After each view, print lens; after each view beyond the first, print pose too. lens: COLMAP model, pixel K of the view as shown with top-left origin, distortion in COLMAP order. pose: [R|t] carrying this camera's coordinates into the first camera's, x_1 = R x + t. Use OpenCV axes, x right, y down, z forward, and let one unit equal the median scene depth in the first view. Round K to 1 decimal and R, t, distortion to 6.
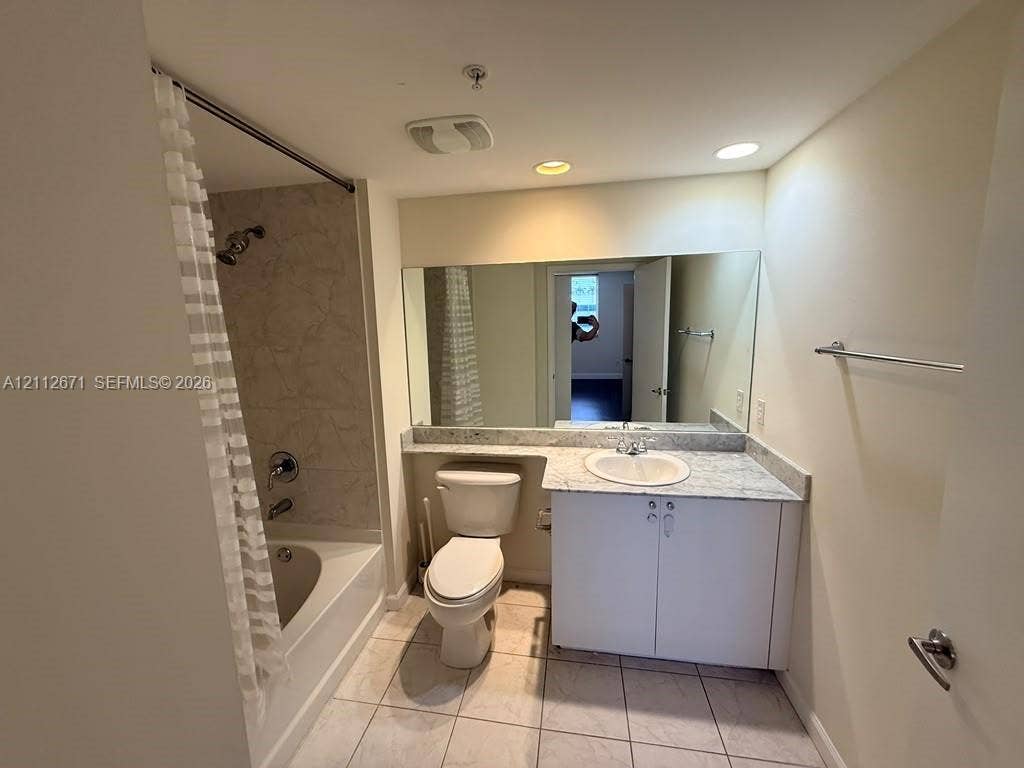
lens RADIAL K [[413.7, 0, 507.6], [0, 413.7, 385.8], [0, 0, 1]] dist [0.000045, -0.000255]
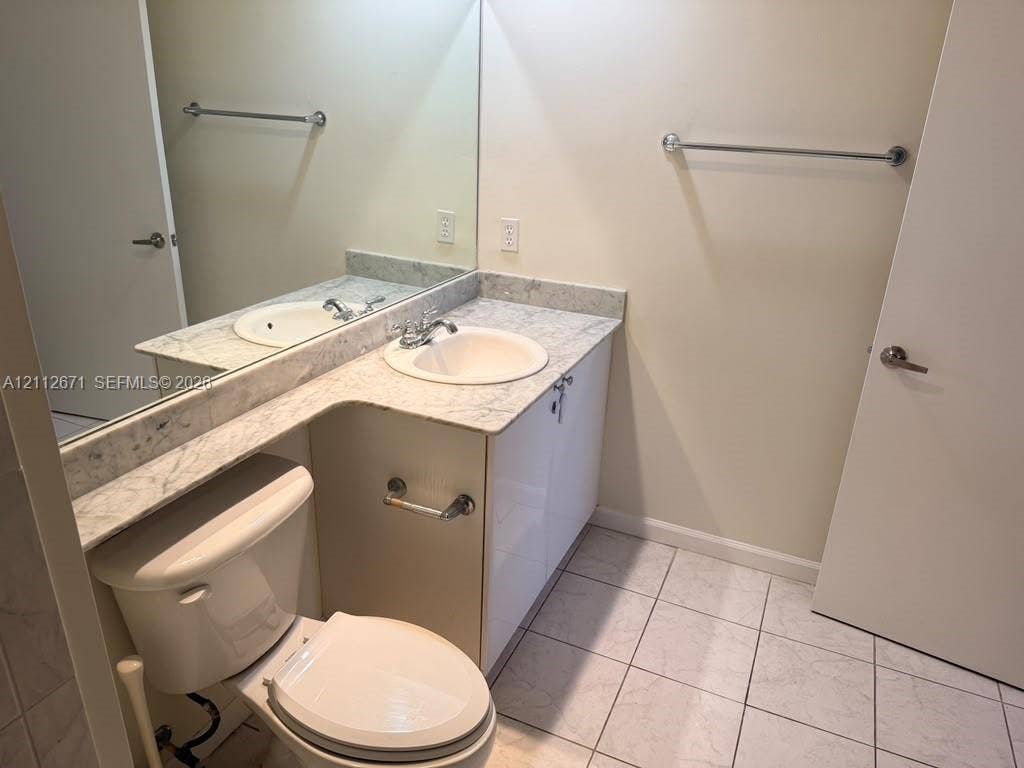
lens RADIAL K [[724.1, 0, 510.9], [0, 724.1, 399.4], [0, 0, 1]] dist [0.055158, -0.101075]
pose [[0.241207, -0.349335, 0.905419, -0.630735], [0.113808, 0.936711, 0.331090, -0.086320], [-0.963777, 0.023183, 0.265698, 0.611504]]
